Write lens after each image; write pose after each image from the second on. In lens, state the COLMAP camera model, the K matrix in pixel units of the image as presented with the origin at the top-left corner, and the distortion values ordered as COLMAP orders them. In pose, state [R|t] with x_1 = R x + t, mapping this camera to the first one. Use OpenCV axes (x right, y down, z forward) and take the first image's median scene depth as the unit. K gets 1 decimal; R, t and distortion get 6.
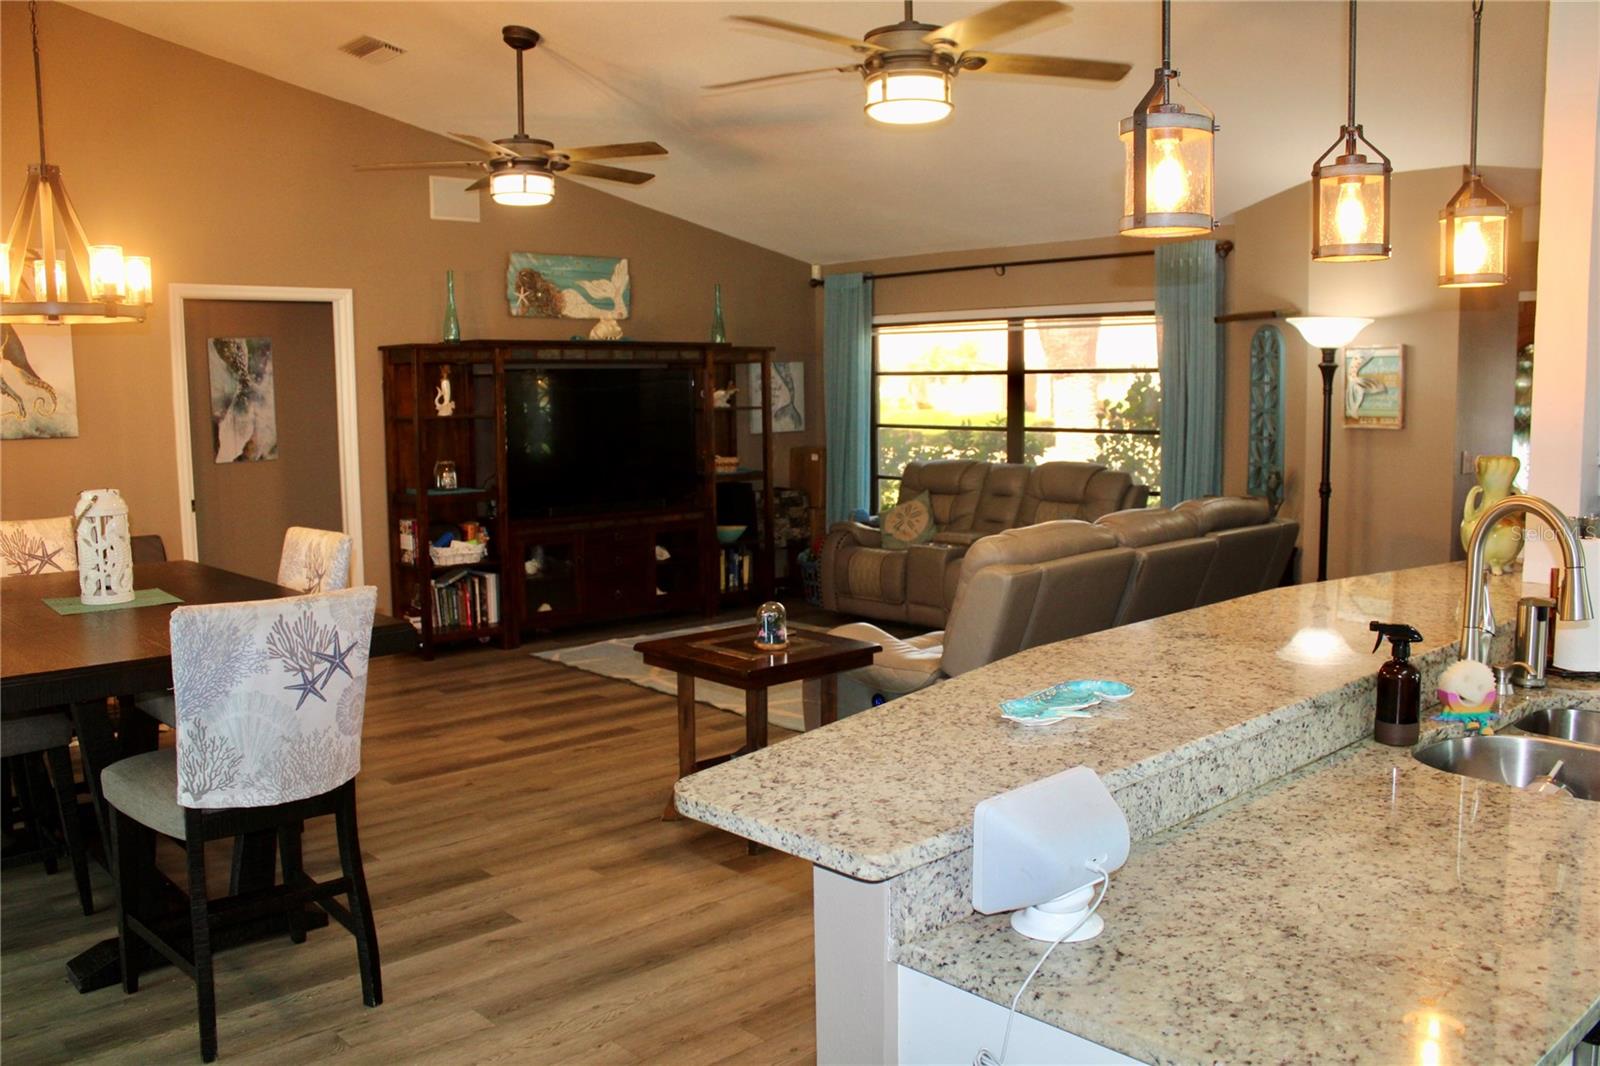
lens RADIAL K [[1343.4, 0, 799.9], [0, 1343.4, 531.9], [0, 0, 1]] dist [-0.058976, 0.038442]
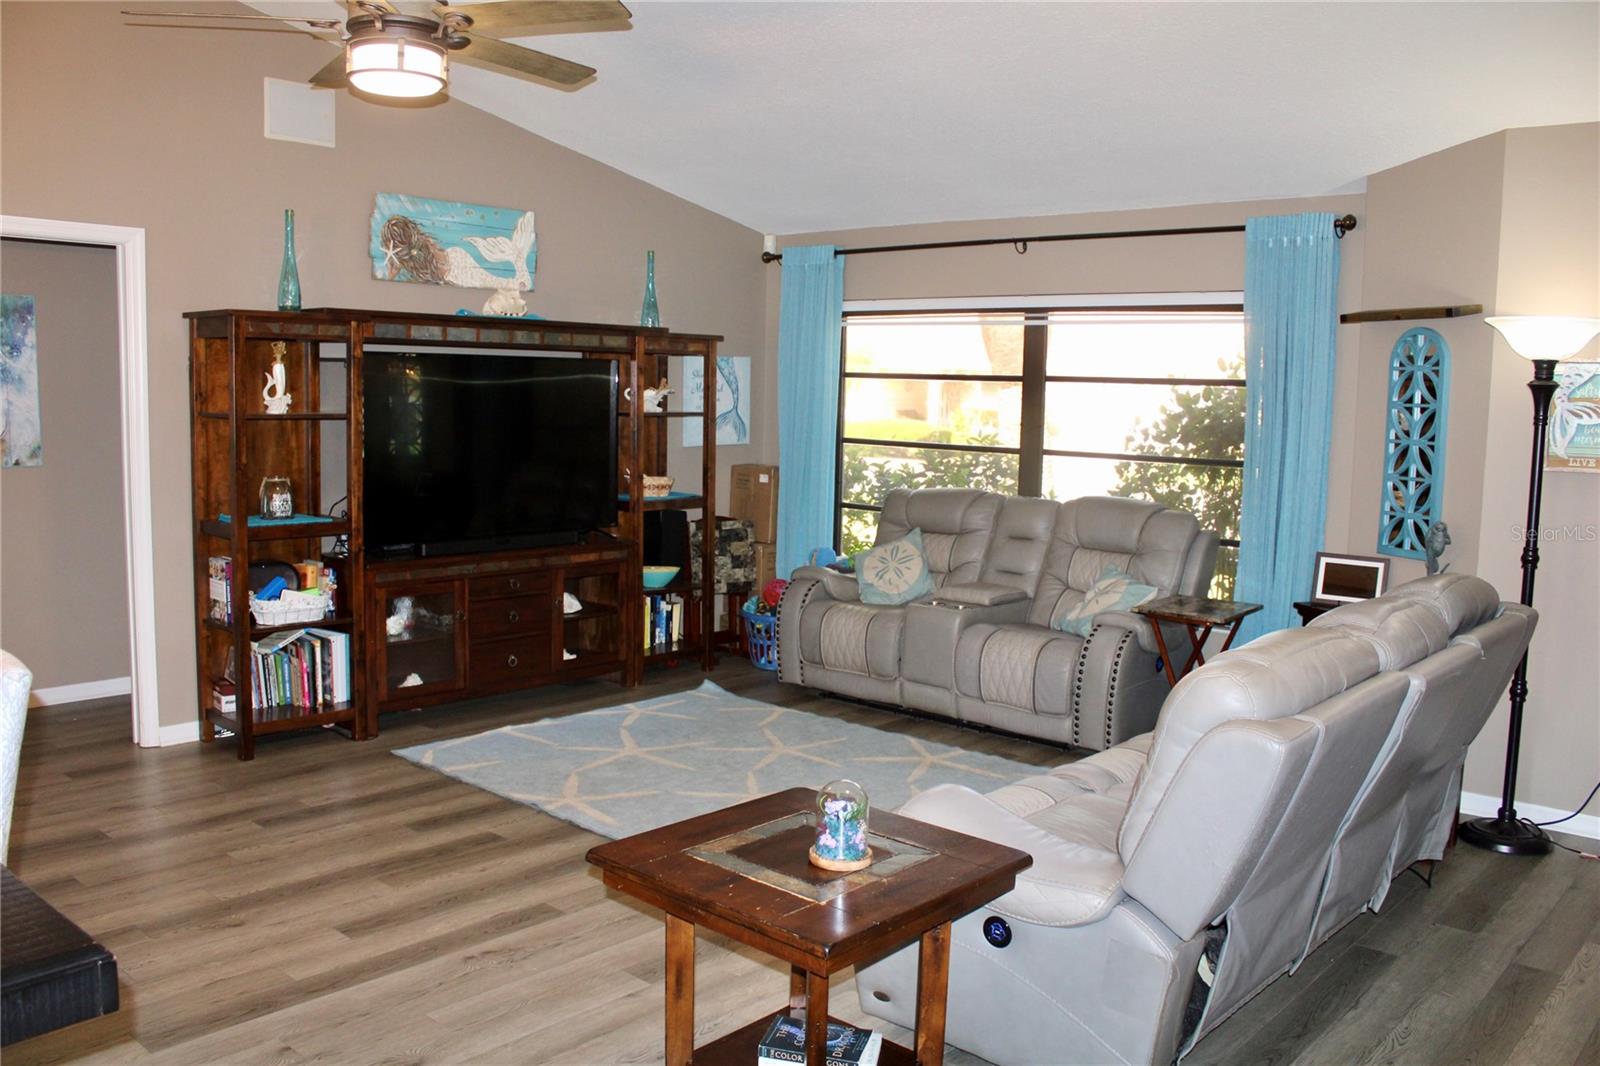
lens RADIAL K [[1343.4, 0, 771.6], [0, 1343.4, 542.3], [0, 0, 1]] dist [-0.058976, 0.038442]
pose [[0.996586, 0.023929, 0.079016, -0.054682], [-0.024442, 0.999686, 0.005523, -0.027151], [-0.078859, -0.007435, 0.996858, 0.258162]]
